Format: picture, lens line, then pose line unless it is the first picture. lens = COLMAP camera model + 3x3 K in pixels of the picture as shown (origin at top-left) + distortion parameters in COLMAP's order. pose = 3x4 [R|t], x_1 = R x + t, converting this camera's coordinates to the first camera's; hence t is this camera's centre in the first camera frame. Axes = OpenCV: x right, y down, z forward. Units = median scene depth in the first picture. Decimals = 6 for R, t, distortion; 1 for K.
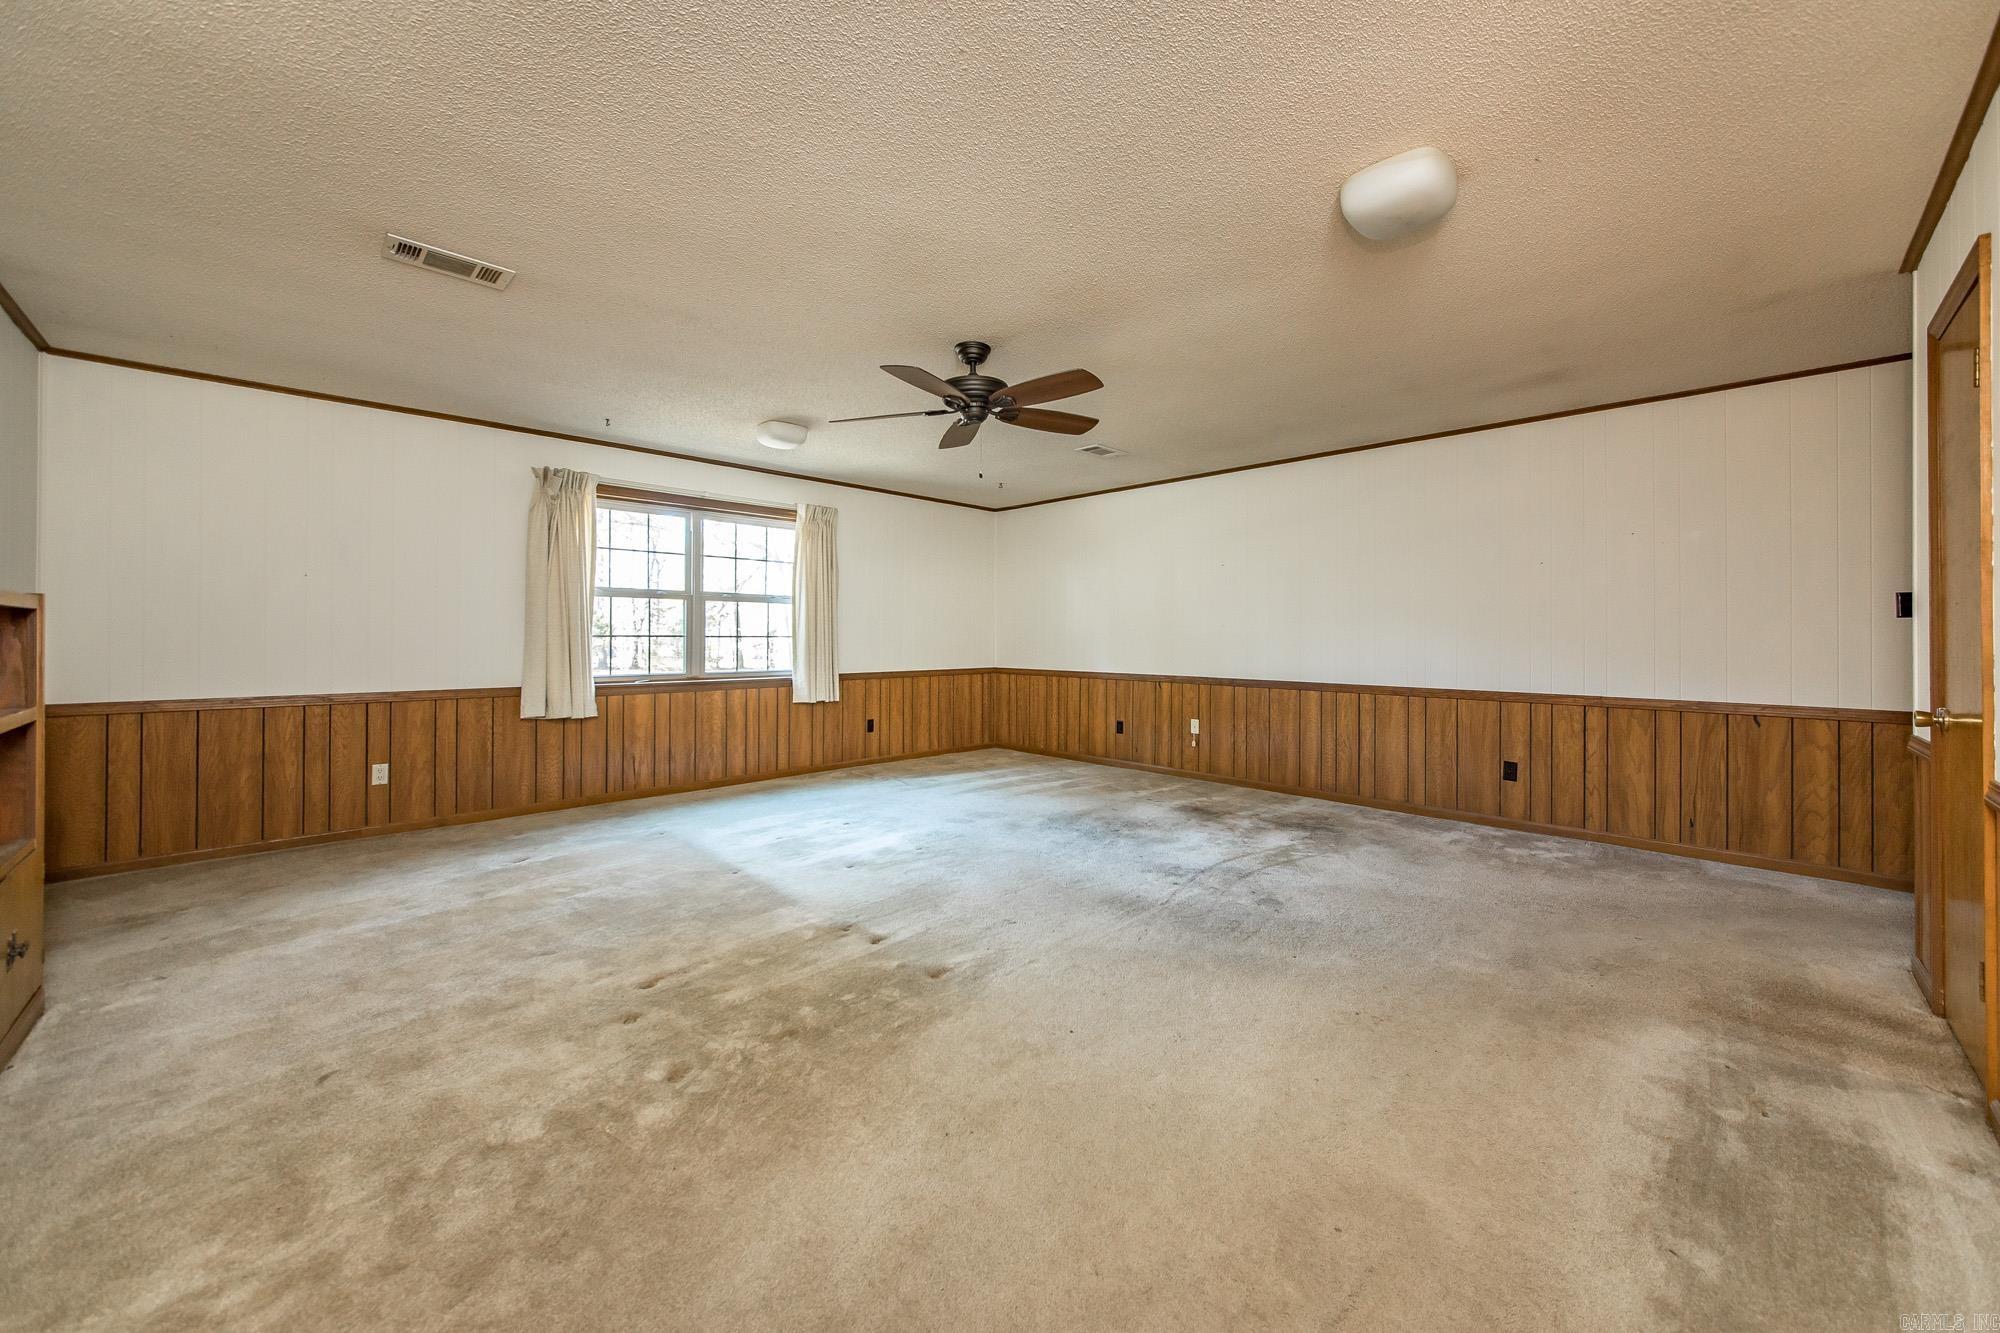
lens RADIAL K [[729.6, 0, 1002.7], [0, 729.6, 630.8], [0, 0, 1]] dist [0.000469, 0.000042]
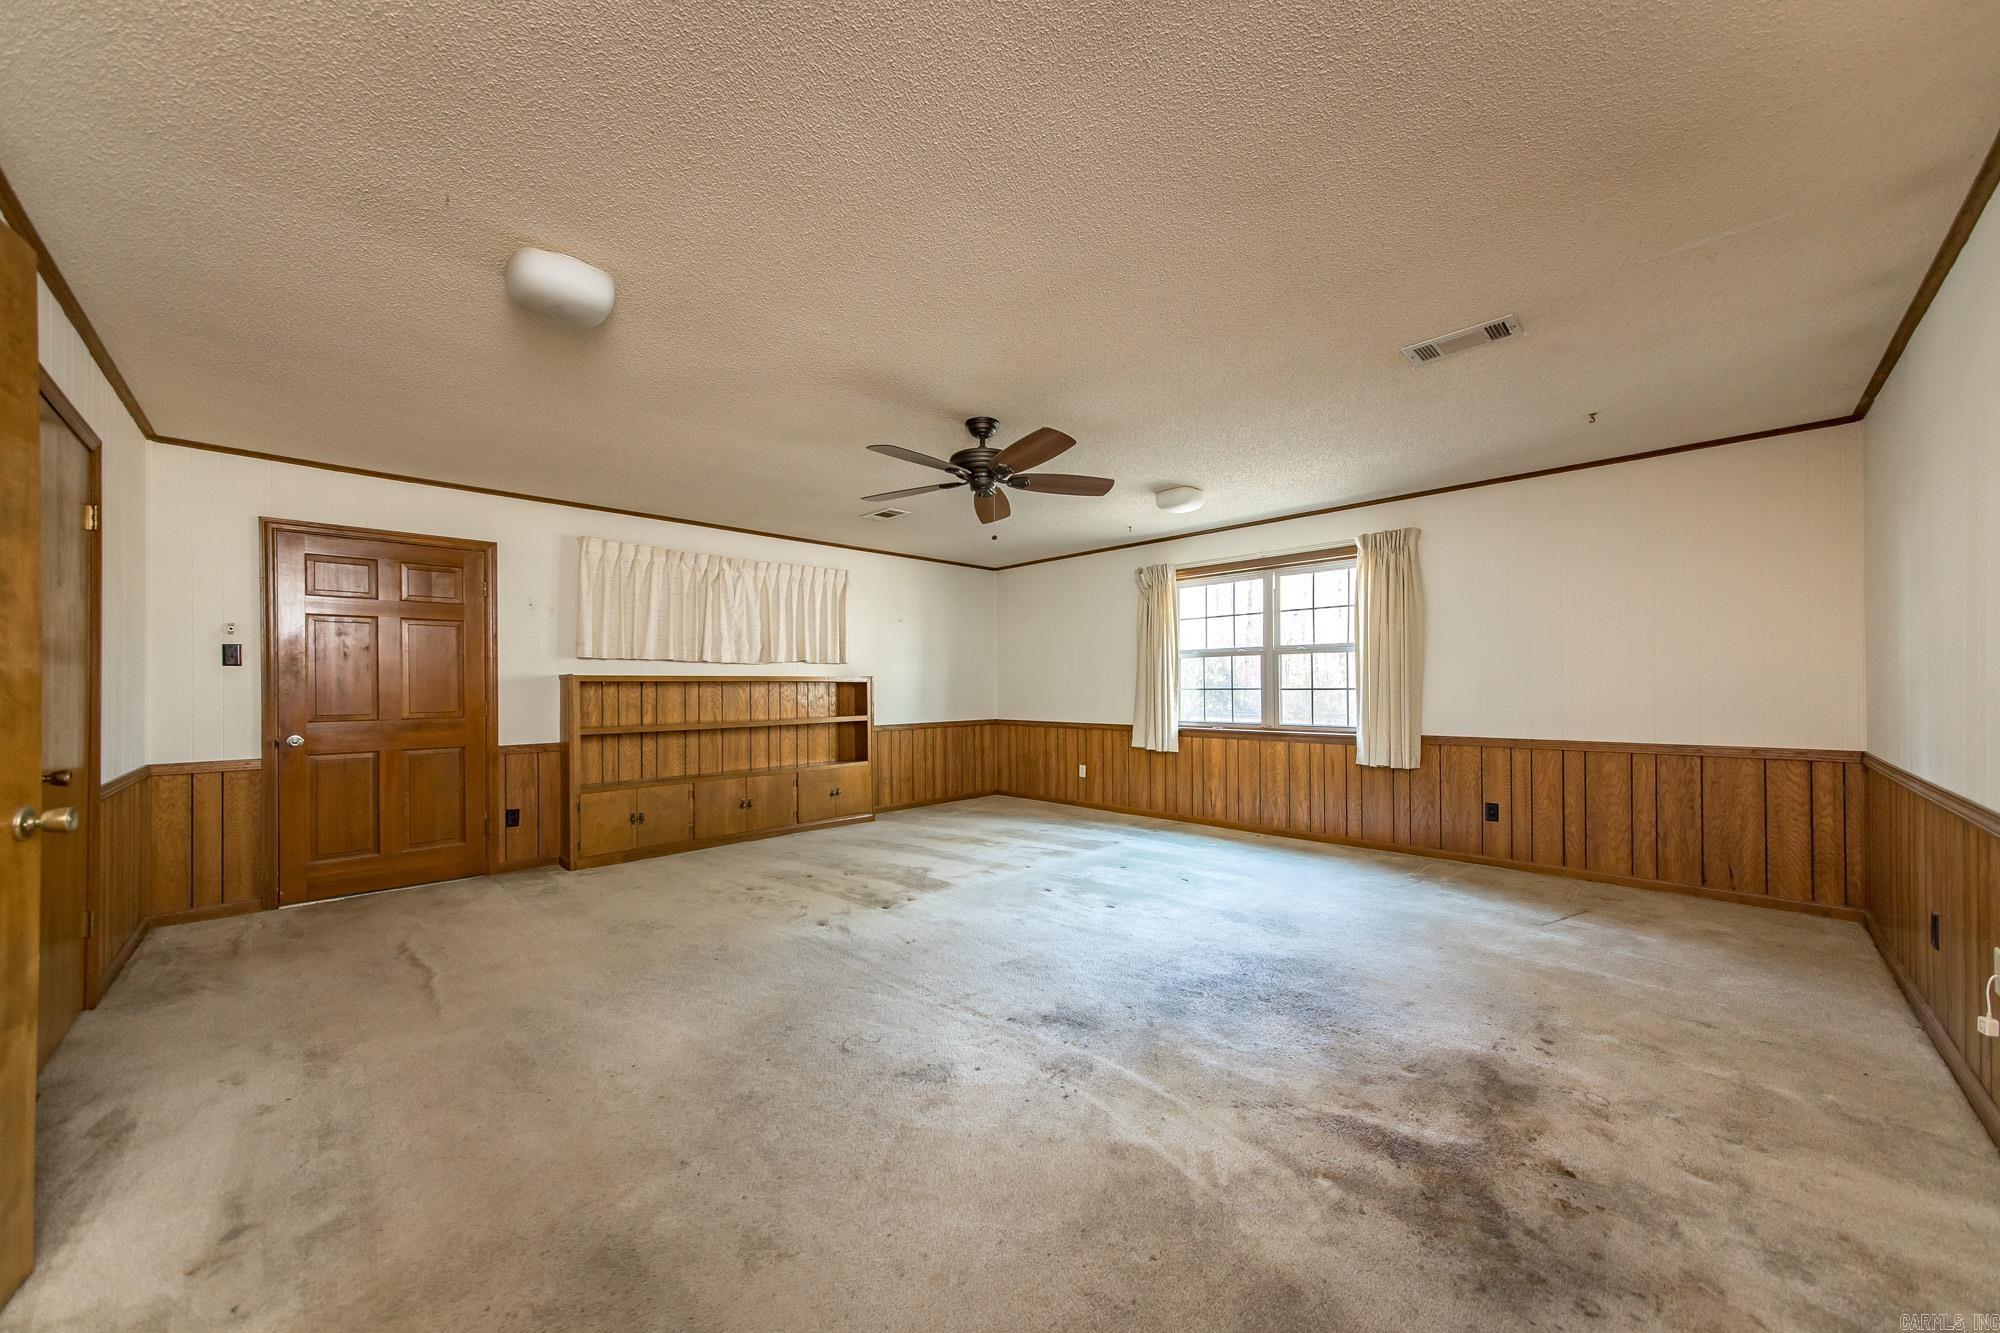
lens RADIAL K [[729.6, 0, 1003.5], [0, 729.6, 688.0], [0, 0, 1]] dist [0.000775, 0.000175]
pose [[0.014170, -0.003709, -0.999893, 0.628440], [0.010053, 0.999943, -0.003566, 0.006139], [0.999849, -0.010002, 0.014206, 0.598226]]
